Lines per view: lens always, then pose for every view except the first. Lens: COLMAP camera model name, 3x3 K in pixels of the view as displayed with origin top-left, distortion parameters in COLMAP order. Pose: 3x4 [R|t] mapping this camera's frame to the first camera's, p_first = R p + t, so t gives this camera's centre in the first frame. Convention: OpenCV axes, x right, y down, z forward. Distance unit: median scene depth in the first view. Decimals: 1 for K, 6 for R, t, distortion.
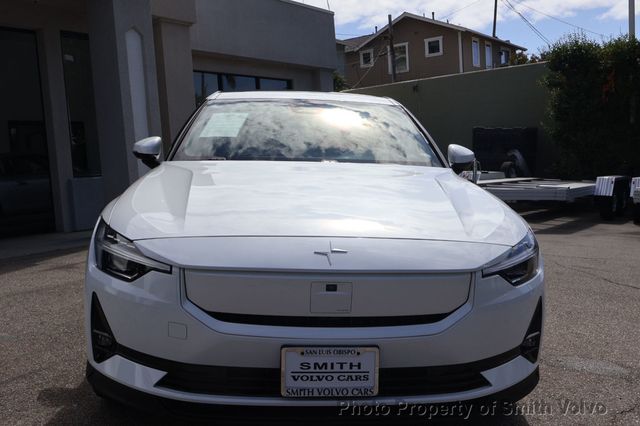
lens RADIAL K [[643.3, 0, 320.5], [0, 643.3, 210.9], [0, 0, 1]] dist [0.007031, 0.000000]
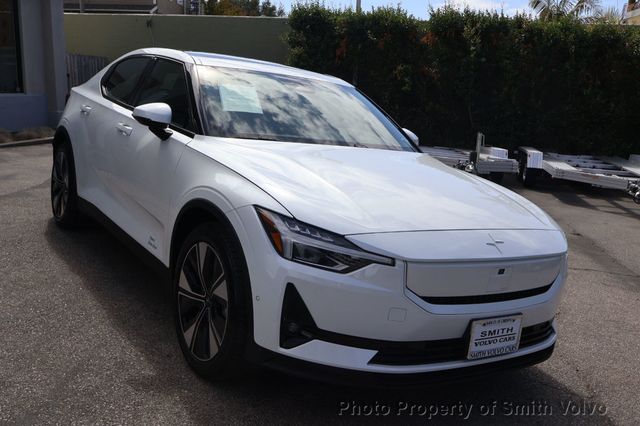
lens RADIAL K [[643.3, 0, 320.3], [0, 643.3, 215.7], [0, 0, 1]] dist [0.007031, 0.000000]
pose [[0.863626, -0.007319, 0.504080, -0.915075], [-0.049272, 0.993882, 0.098848, -0.095997], [-0.501720, -0.110205, 0.857981, 0.102348]]
